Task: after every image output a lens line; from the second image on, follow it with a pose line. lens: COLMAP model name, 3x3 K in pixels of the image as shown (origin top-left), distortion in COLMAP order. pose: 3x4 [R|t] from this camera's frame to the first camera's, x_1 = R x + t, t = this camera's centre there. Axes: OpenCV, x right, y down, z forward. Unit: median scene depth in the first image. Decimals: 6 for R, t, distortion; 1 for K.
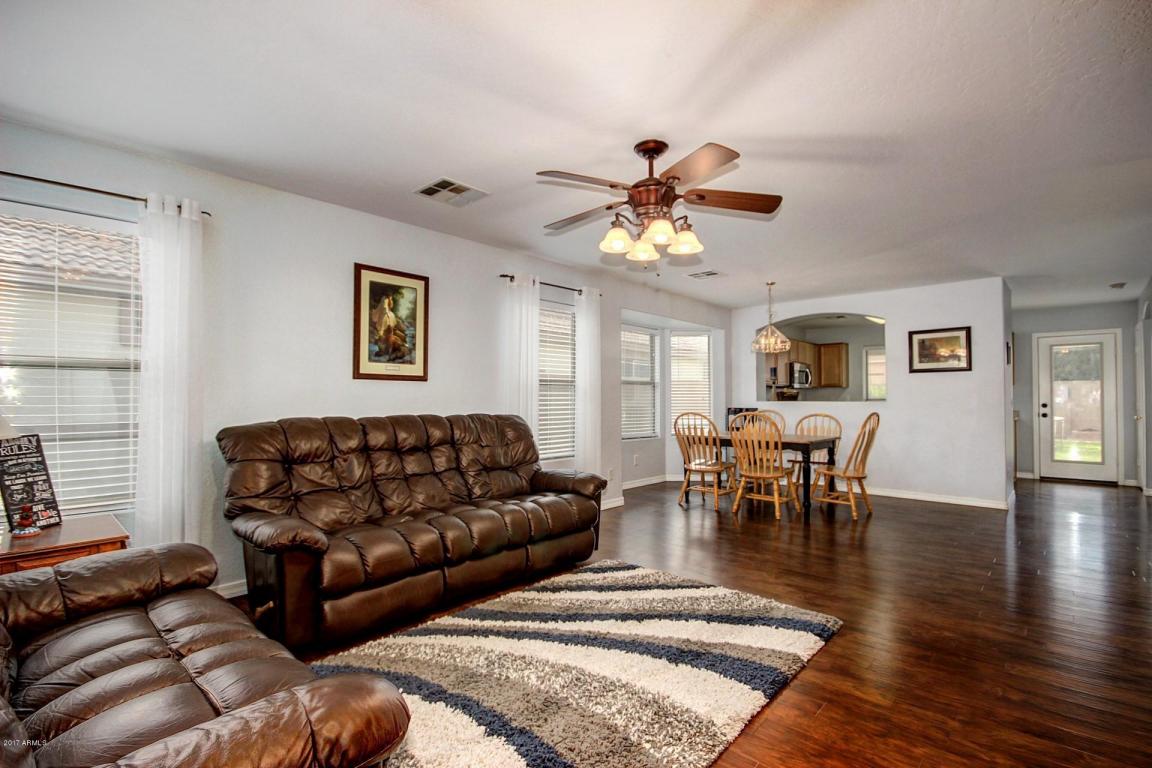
lens RADIAL K [[551.7, 0, 551.2], [0, 551.7, 386.1], [0, 0, 1]] dist [-0.001741, -0.000892]
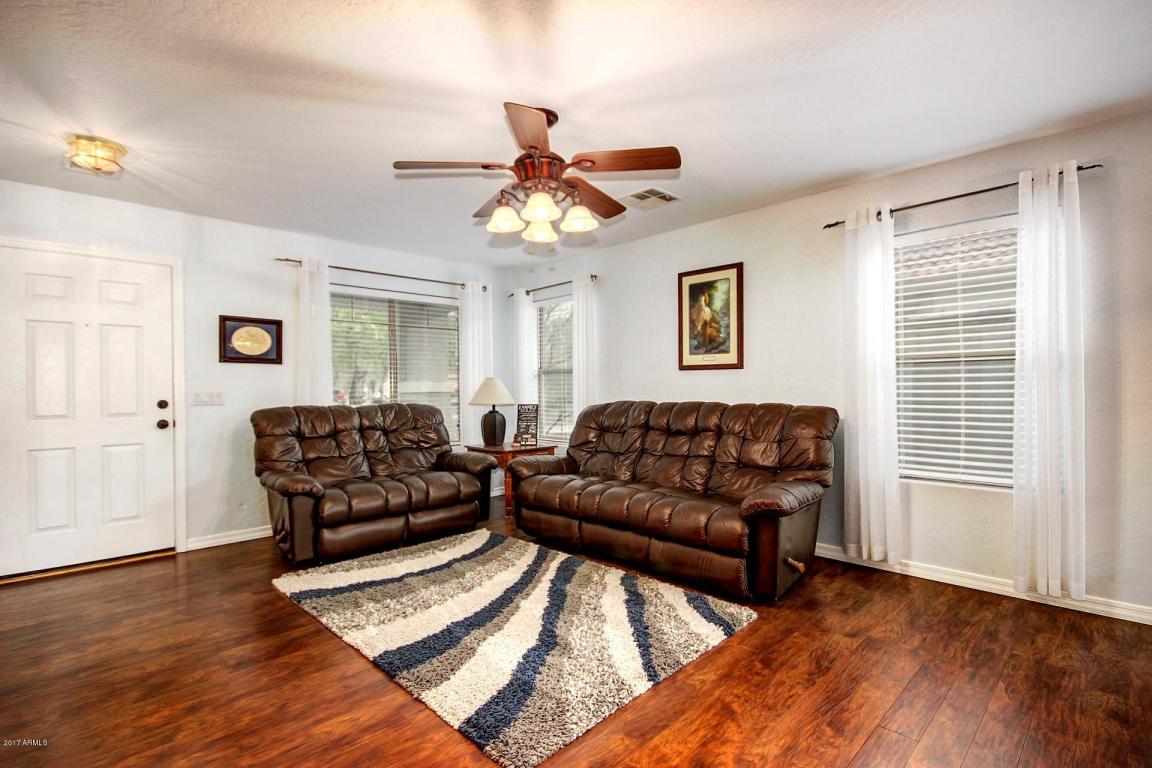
lens RADIAL K [[531.3, 0, 576.0], [0, 531.3, 384.0], [0, 0, 1]] dist [-0.003754, -0.000592]
pose [[-0.021840, -0.008268, -0.999727, 0.771213], [0.029659, 0.999520, -0.008915, 0.019024], [0.999321, -0.029845, -0.021584, 0.768272]]
